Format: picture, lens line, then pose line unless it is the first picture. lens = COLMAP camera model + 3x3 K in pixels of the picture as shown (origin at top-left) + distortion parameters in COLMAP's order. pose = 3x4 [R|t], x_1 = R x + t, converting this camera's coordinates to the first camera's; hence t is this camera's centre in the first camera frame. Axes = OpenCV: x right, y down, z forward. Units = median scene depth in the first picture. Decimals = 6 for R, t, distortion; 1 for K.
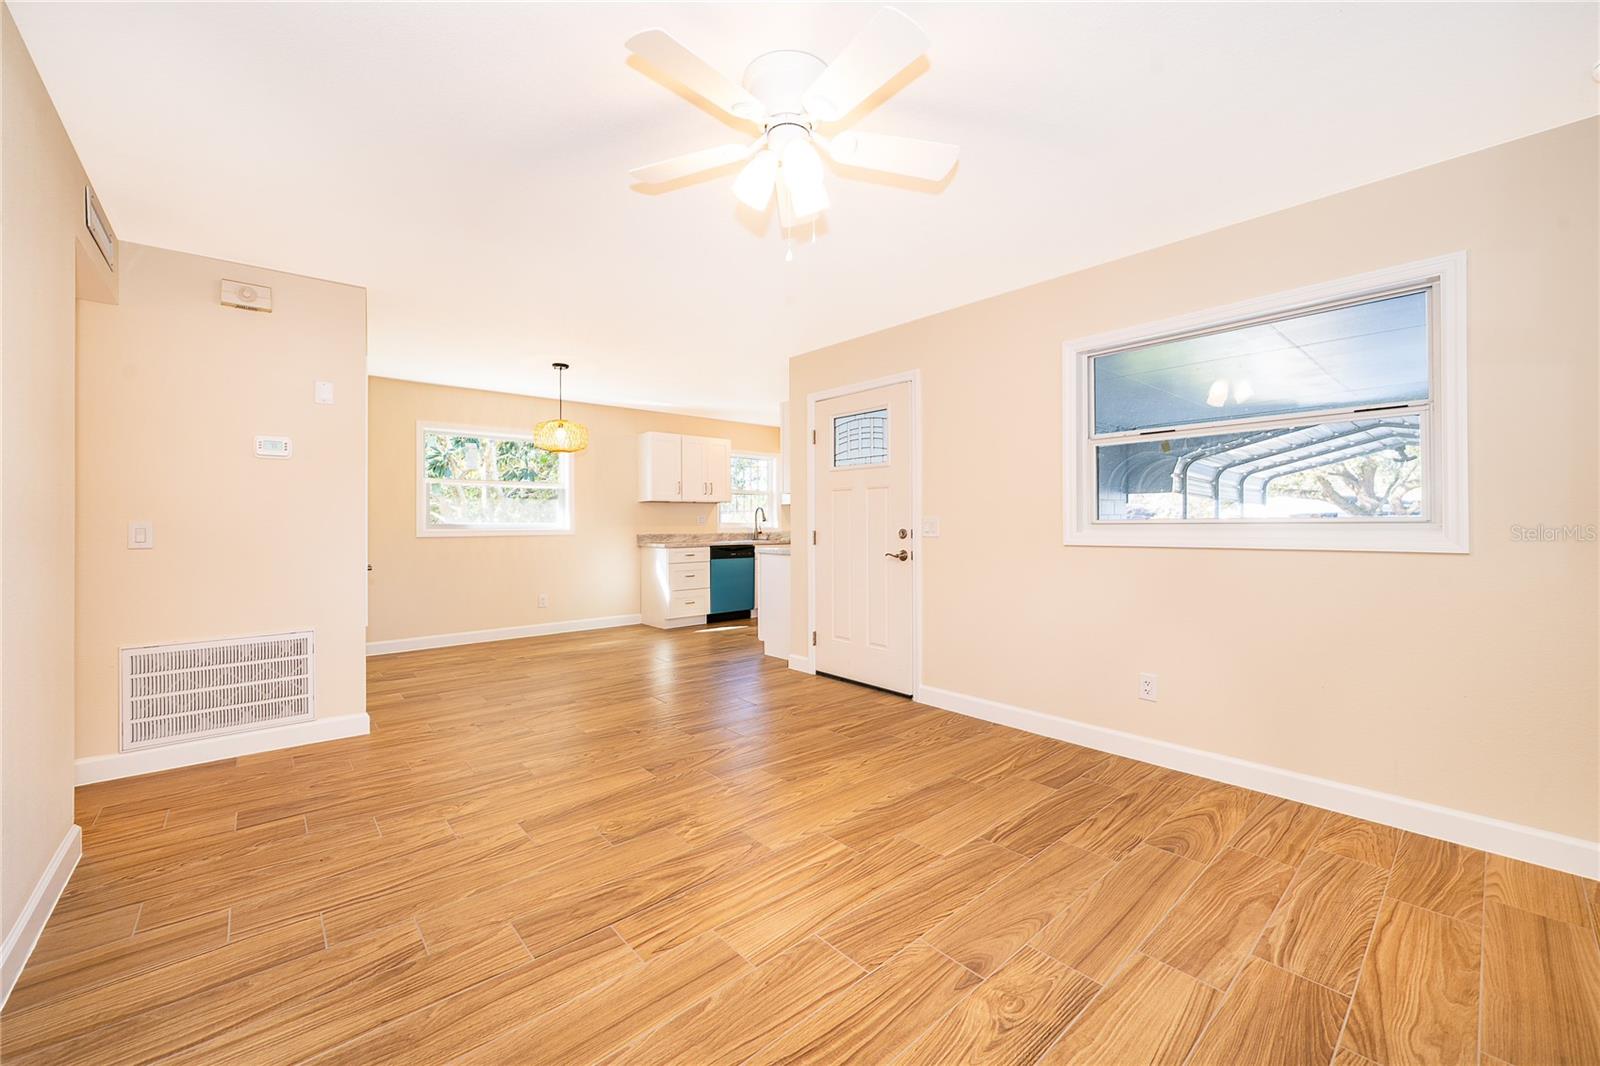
lens RADIAL K [[620.1, 0, 773.1], [0, 620.1, 521.0], [0, 0, 1]] dist [-0.002107, -0.000889]
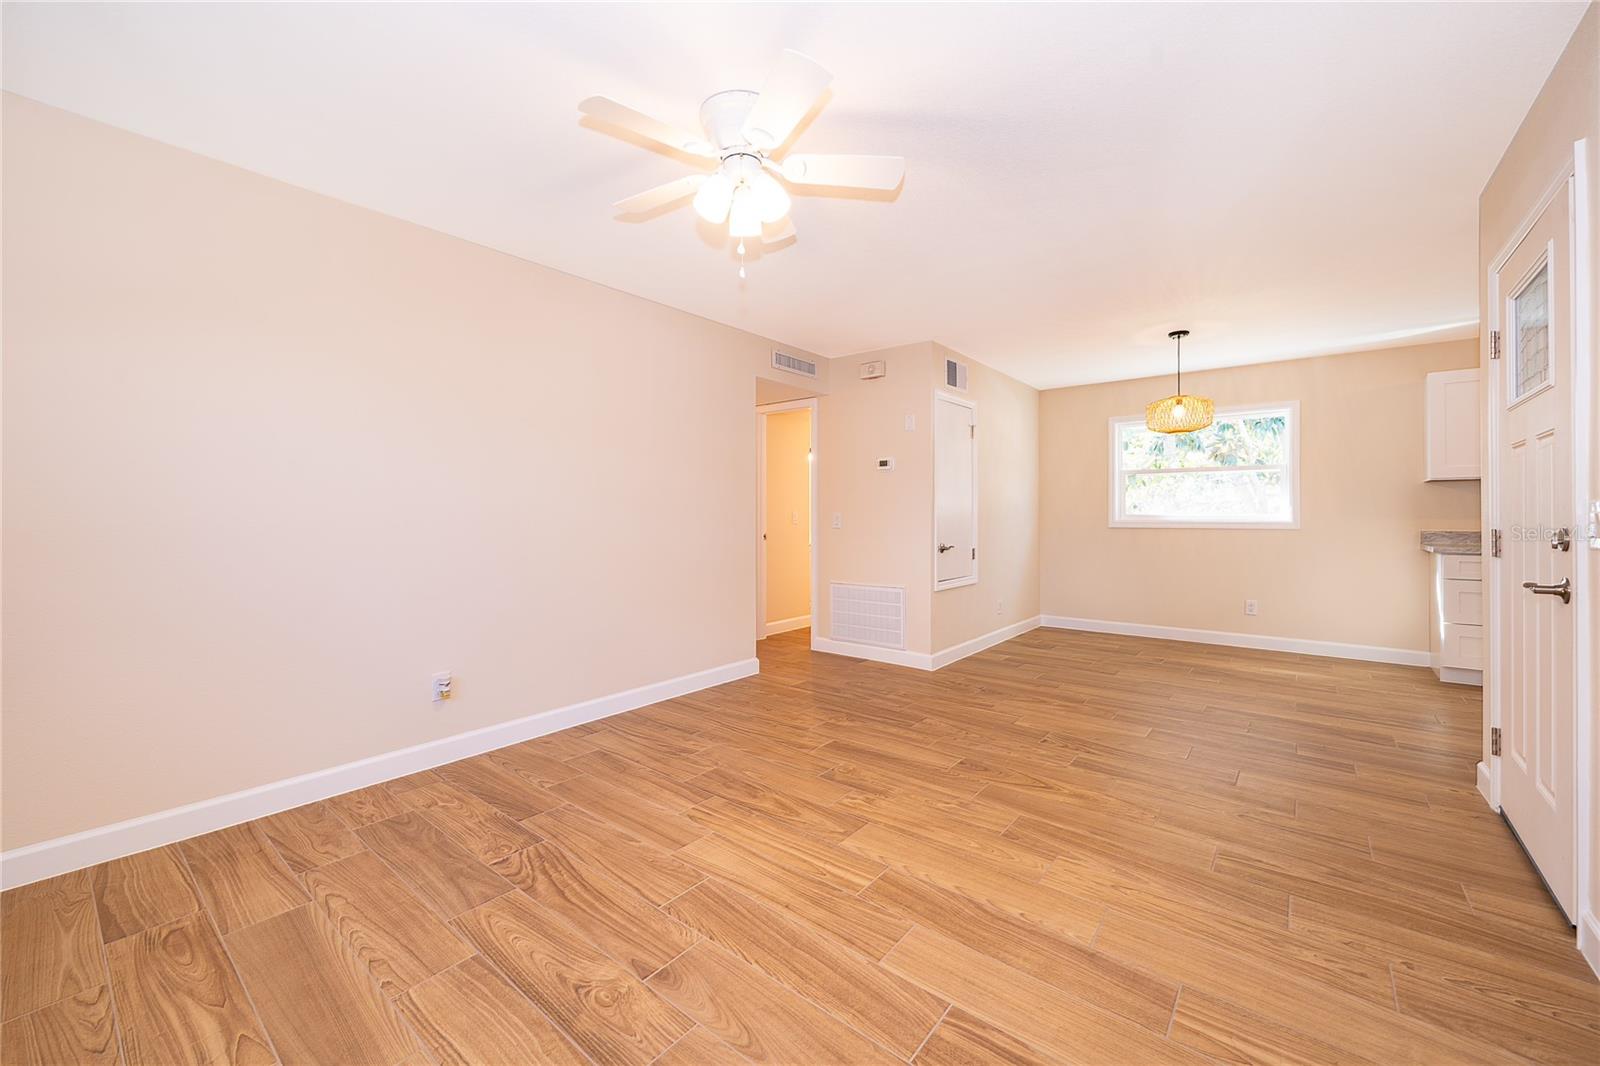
lens RADIAL K [[620.1, 0, 823.6], [0, 620.1, 528.5], [0, 0, 1]] dist [-0.002107, -0.000889]
pose [[0.211507, 0.023343, -0.977098, 0.877174], [0.004059, 0.999685, 0.024761, -0.001294], [0.977368, -0.009203, 0.211346, 0.701840]]
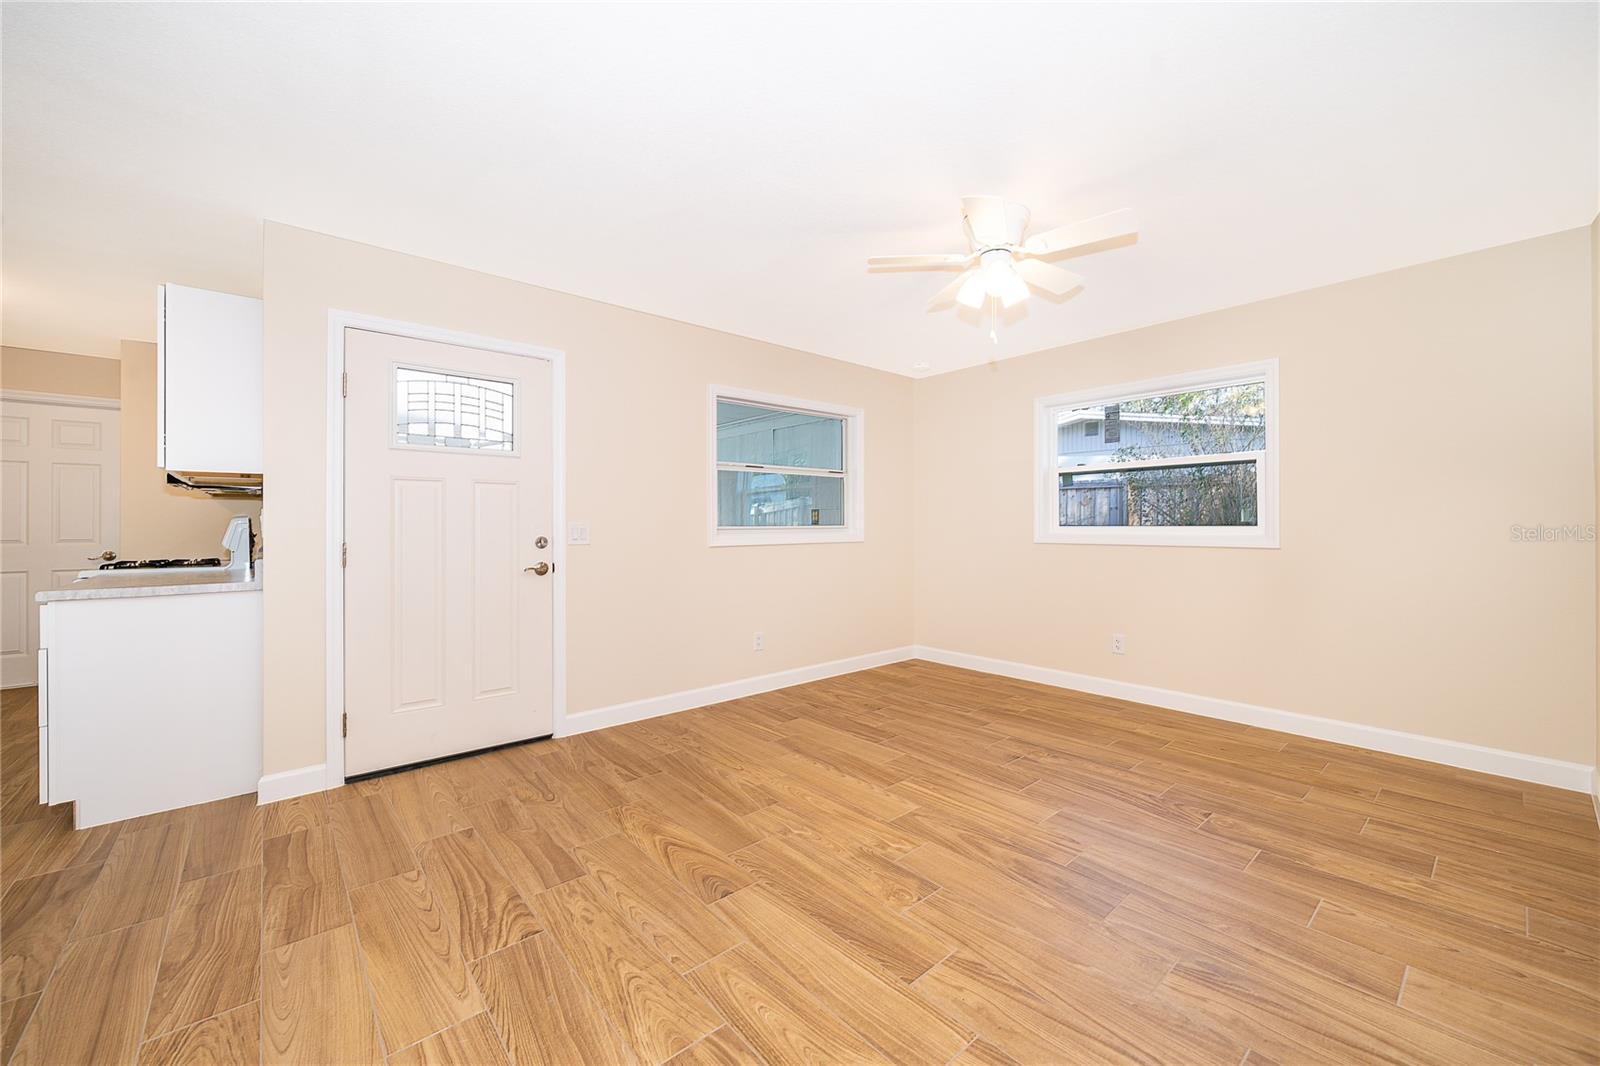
lens RADIAL K [[620.1, 0, 821.6], [0, 620.1, 526.4], [0, 0, 1]] dist [-0.002107, -0.000889]
pose [[-0.029294, 0.004606, 0.999560, -1.069670], [-0.000657, 0.999989, -0.004627, 0.004779], [-0.999571, -0.000792, -0.029290, 1.116326]]
